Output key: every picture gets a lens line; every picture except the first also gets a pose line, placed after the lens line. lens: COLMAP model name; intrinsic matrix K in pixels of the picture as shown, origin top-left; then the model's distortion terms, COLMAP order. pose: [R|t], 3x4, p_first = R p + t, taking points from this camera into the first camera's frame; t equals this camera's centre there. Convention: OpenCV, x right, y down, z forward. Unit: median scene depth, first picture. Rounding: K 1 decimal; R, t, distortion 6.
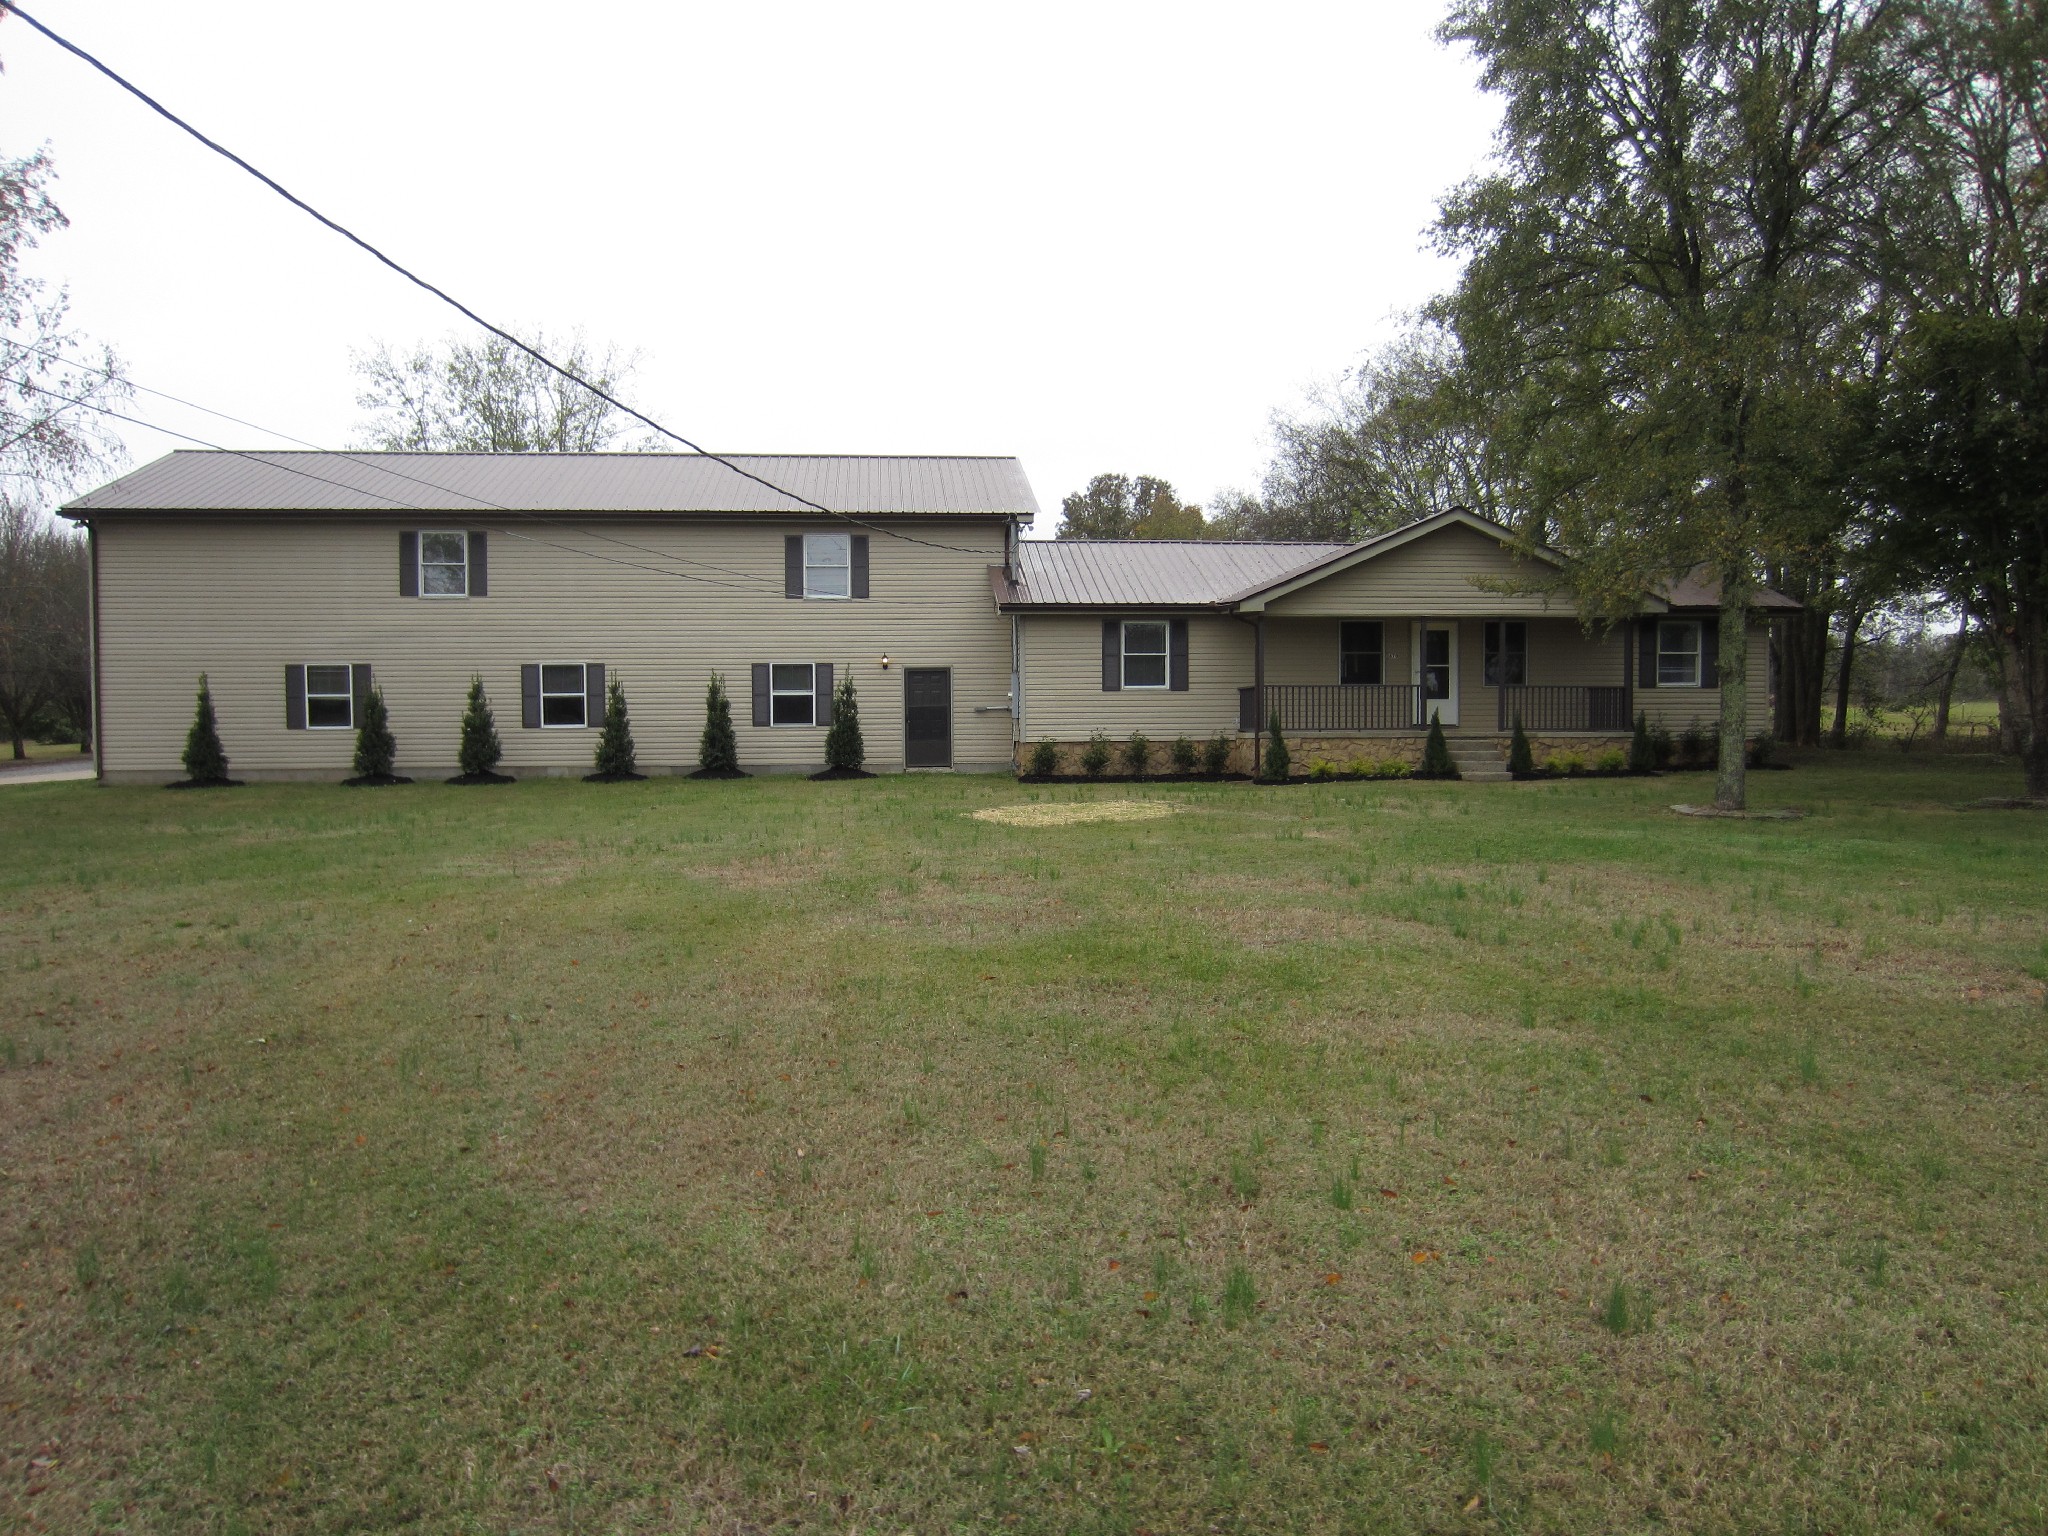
lens RADIAL K [[1516.6, 0, 1060.3], [0, 1516.6, 765.4], [0, 0, 1]] dist [-0.025346, 0.003682]
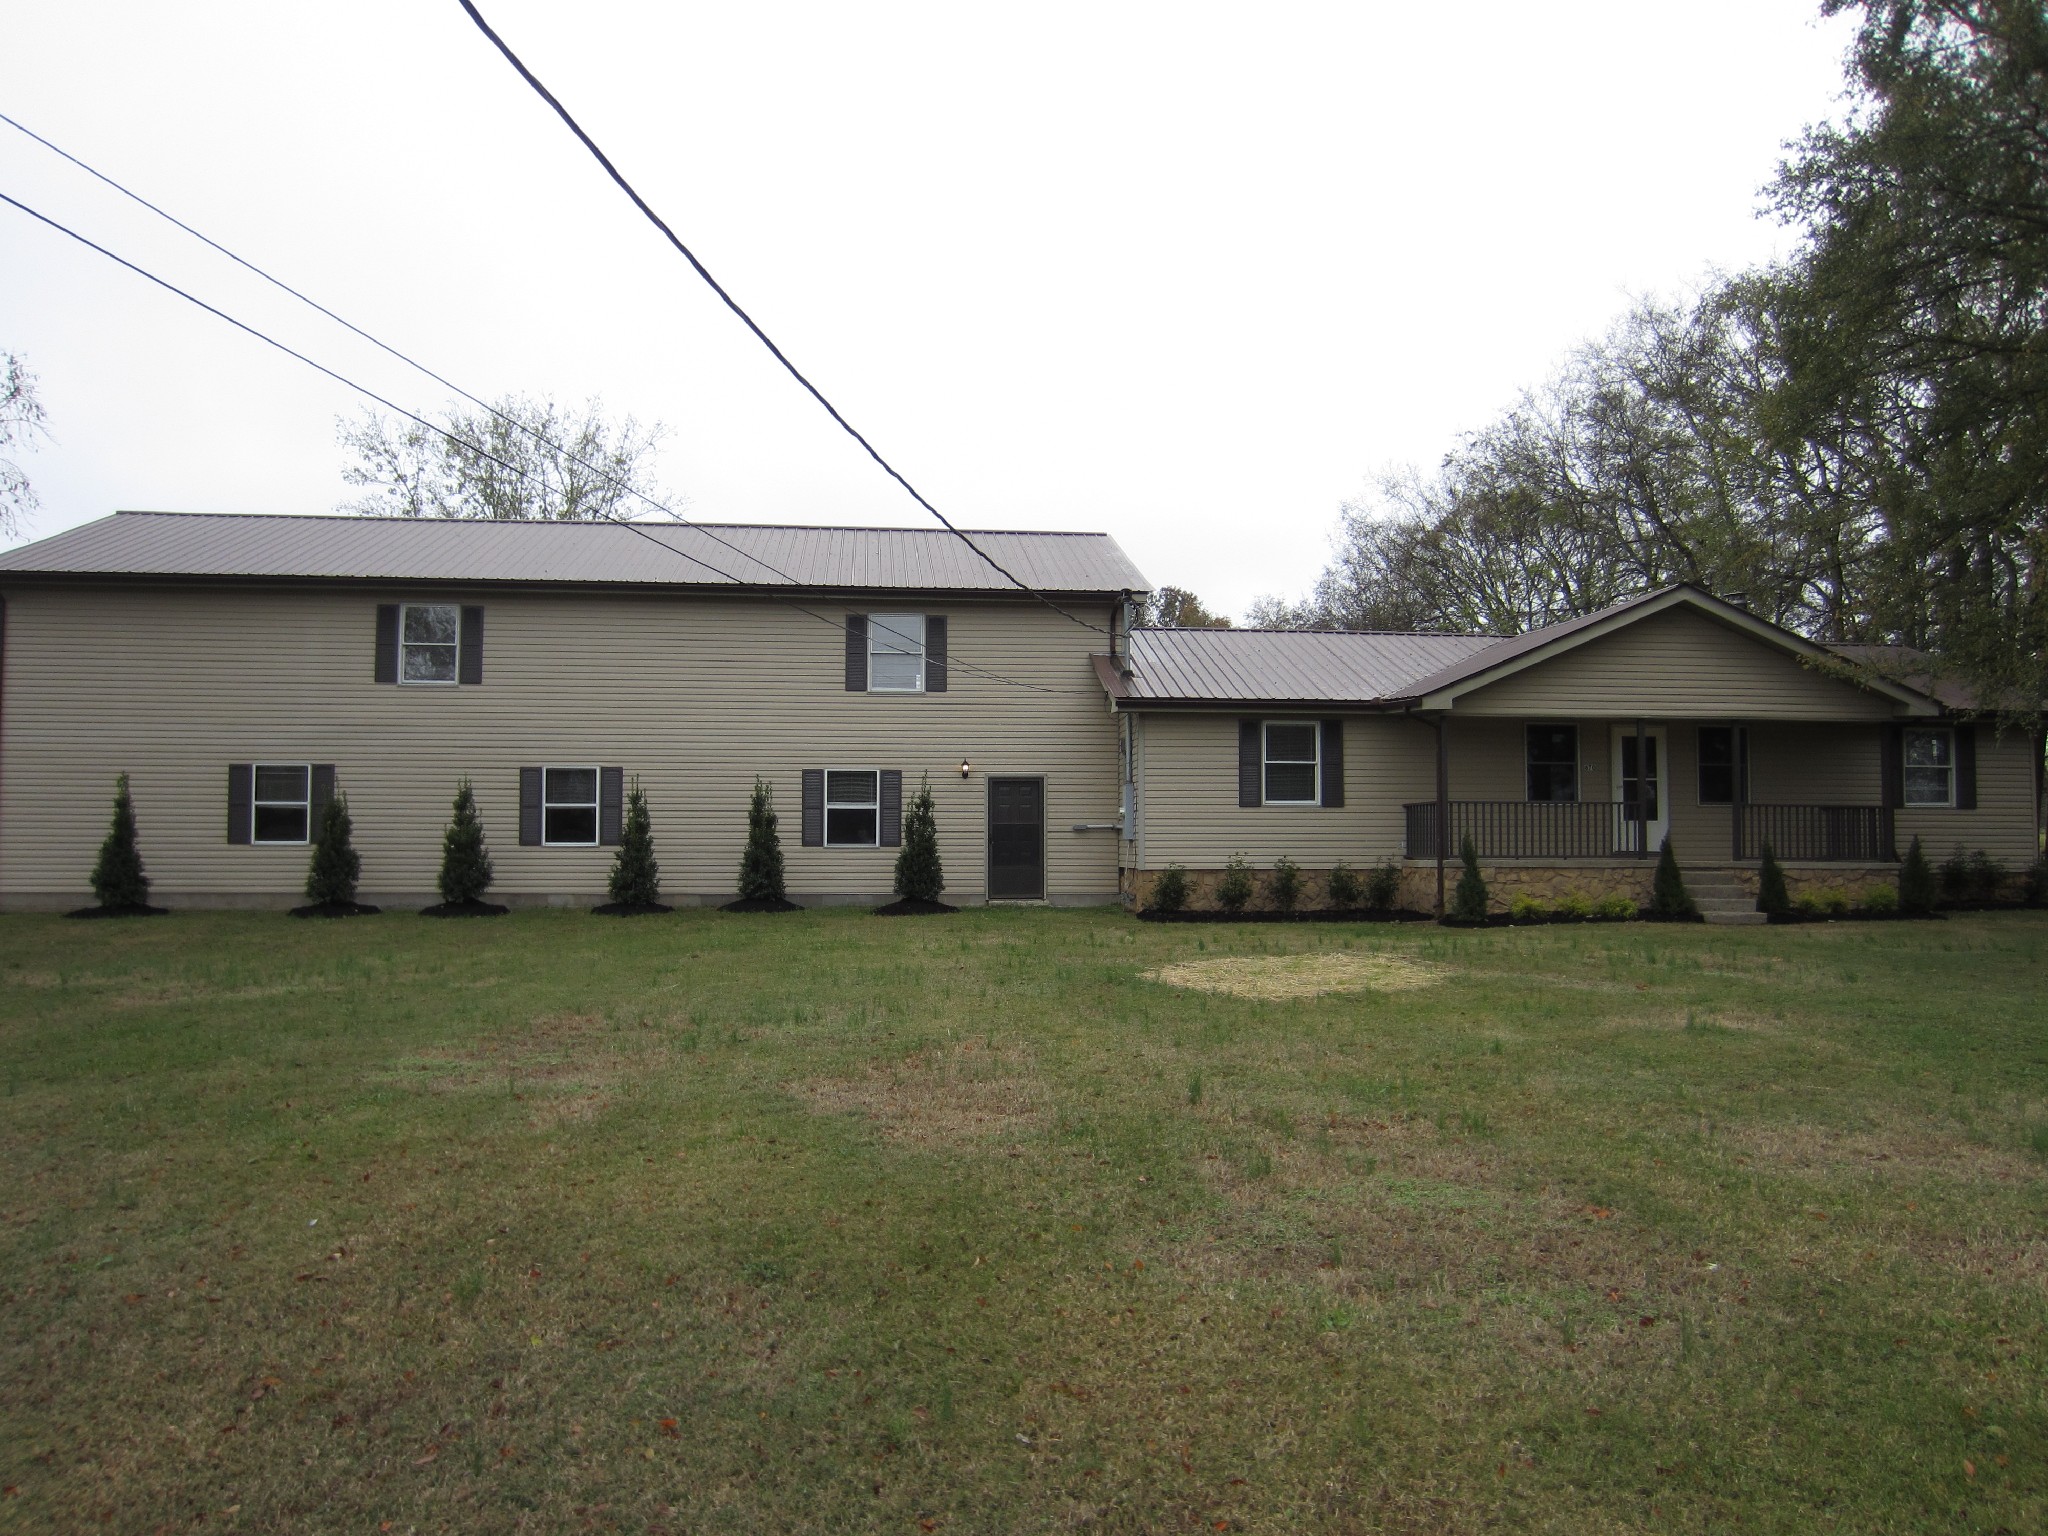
lens RADIAL K [[1516.6, 0, 1060.3], [0, 1516.6, 765.4], [0, 0, 1]] dist [-0.025346, 0.003682]
pose [[0.999937, 0.009316, 0.006299, -0.072576], [-0.008789, 0.996837, -0.078985, -0.006329], [-0.007015, 0.078925, 0.996856, 0.190671]]
